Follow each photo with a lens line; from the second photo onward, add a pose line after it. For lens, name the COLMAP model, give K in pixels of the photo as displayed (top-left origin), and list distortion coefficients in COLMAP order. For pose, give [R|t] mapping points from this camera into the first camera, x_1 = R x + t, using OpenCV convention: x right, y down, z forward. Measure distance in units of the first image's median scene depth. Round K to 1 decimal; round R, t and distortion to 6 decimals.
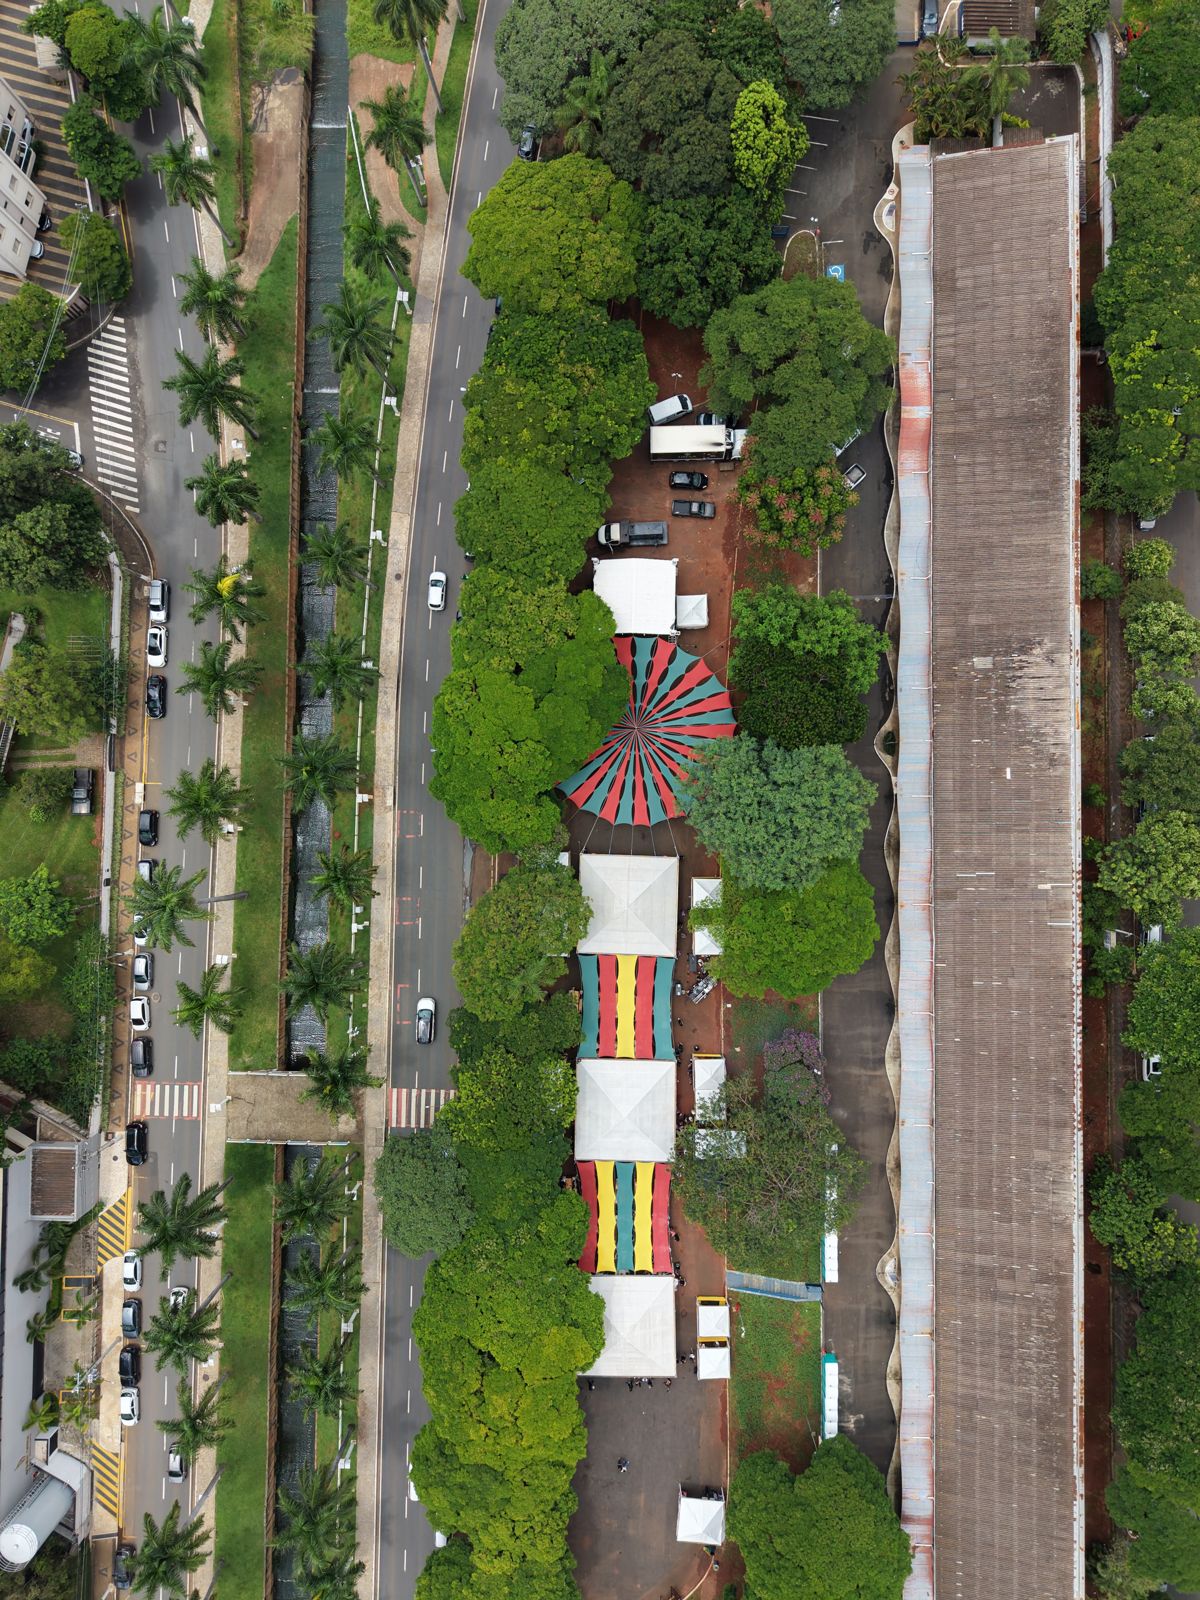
lens RADIAL K [[1087.1, 0, 599.4], [0, 1087.1, 807.8], [0, 0, 1]] dist [0.020541, -0.024839]
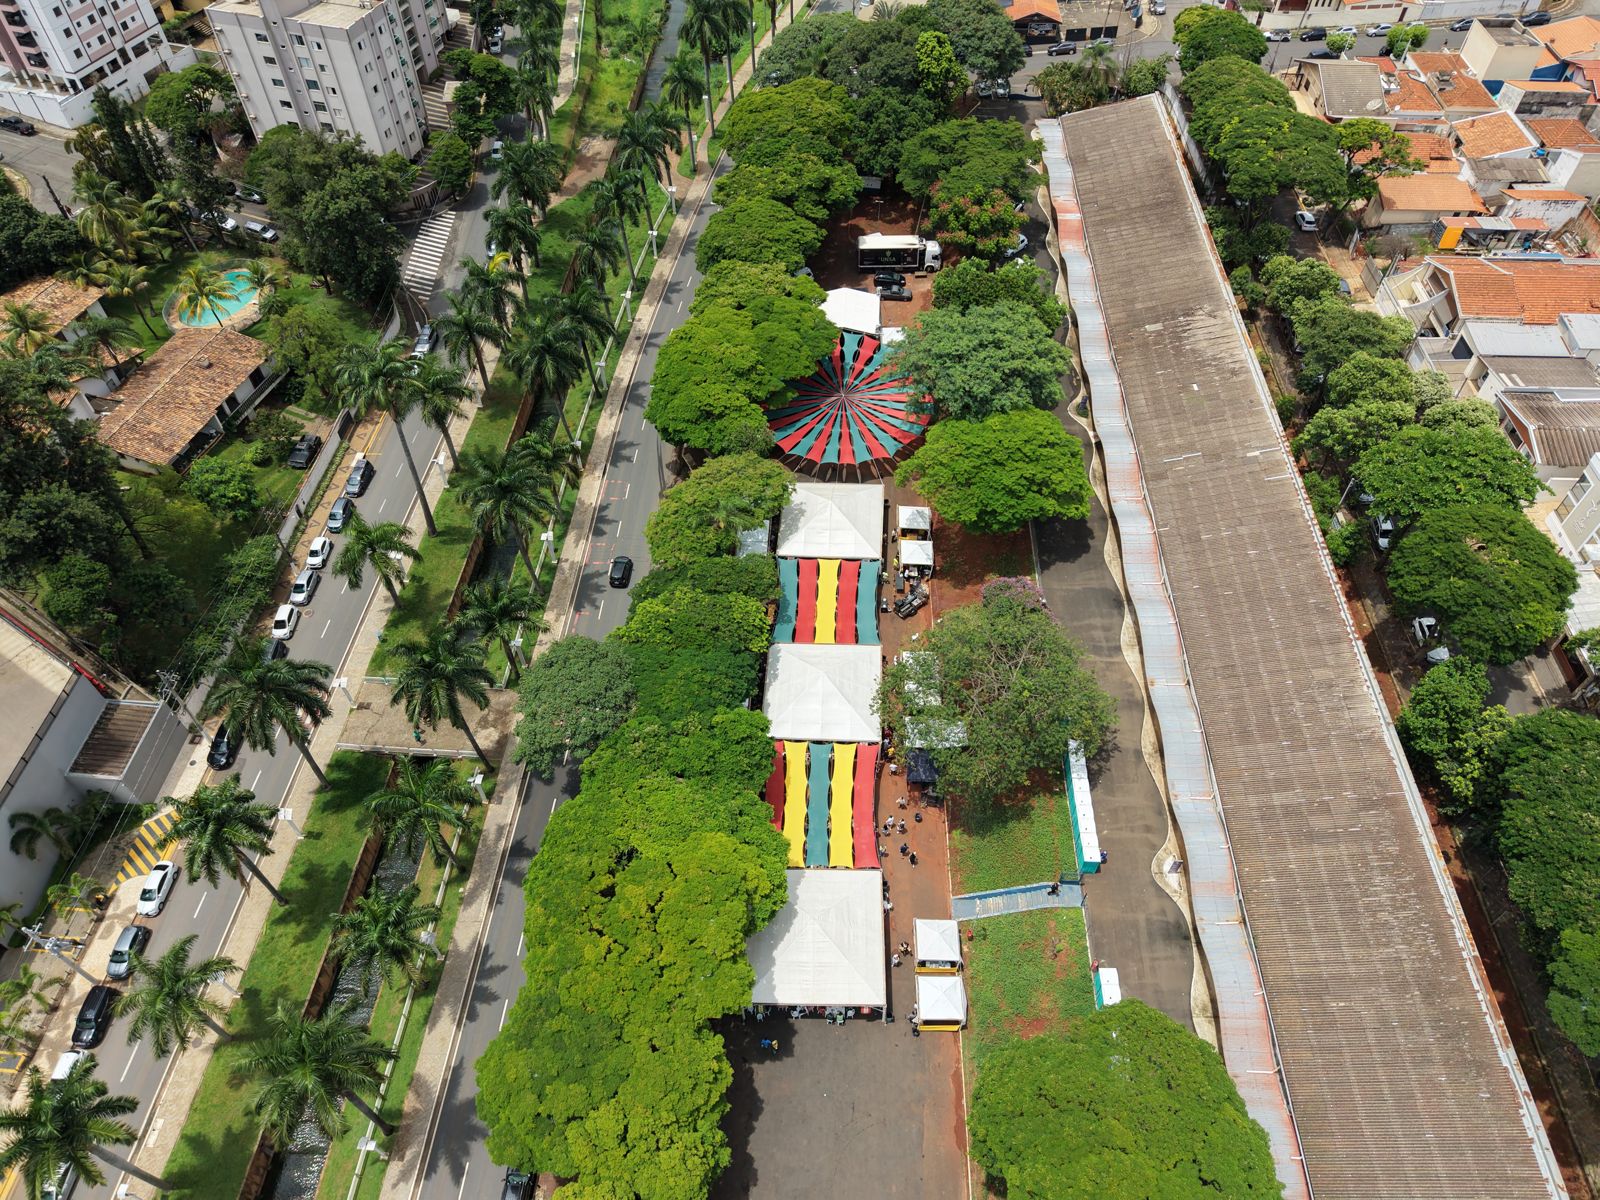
lens RADIAL K [[1087.1, 0, 800.0], [0, 1087.1, 600.0], [0, 0, 1]] dist [0.020541, -0.024839]
pose [[0.999017, 0.041142, -0.016499, 0.017220], [-0.042100, 0.764169, -0.643641, 0.773639], [-0.013872, 0.643703, 0.765150, 0.310025]]
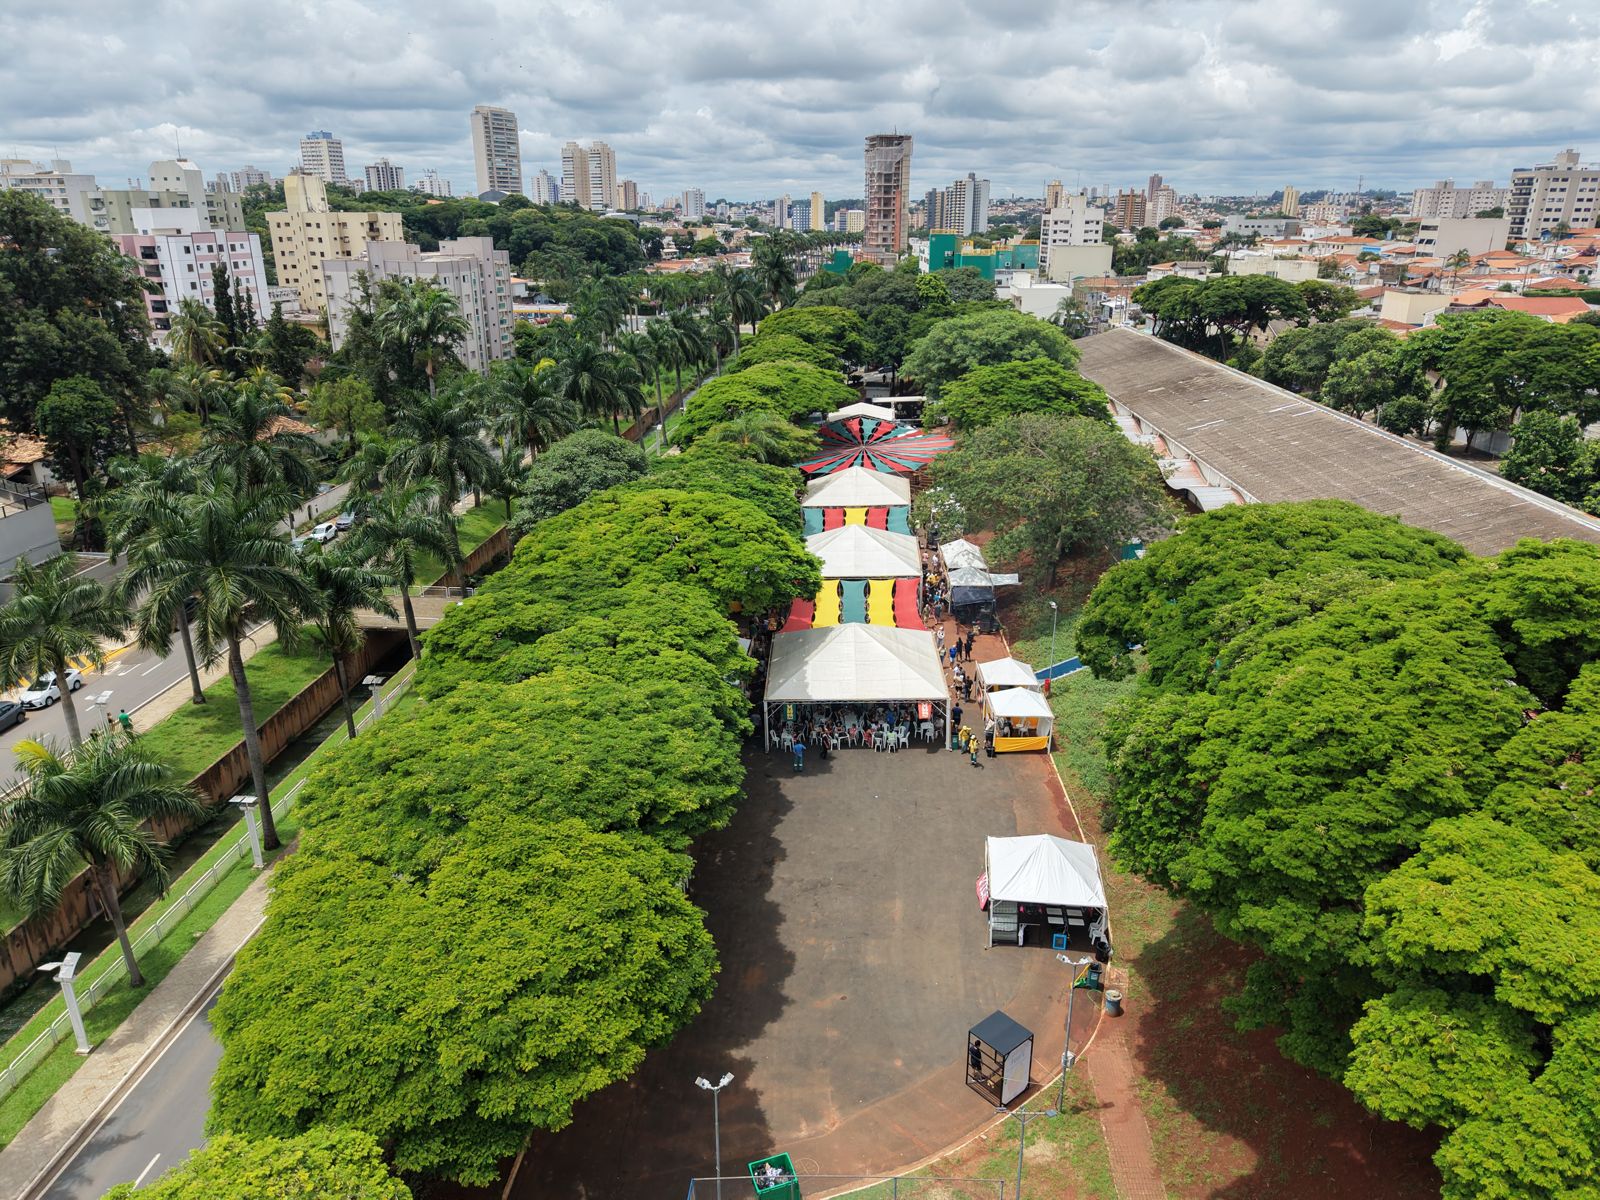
lens RADIAL K [[1087.1, 0, 800.0], [0, 1087.1, 600.0], [0, 0, 1]] dist [0.020541, -0.024839]
pose [[0.998639, 0.040120, -0.033323, 0.012160], [-0.044863, 0.334998, -0.941150, 1.017814], [-0.026596, 0.941364, 0.336342, 0.777681]]
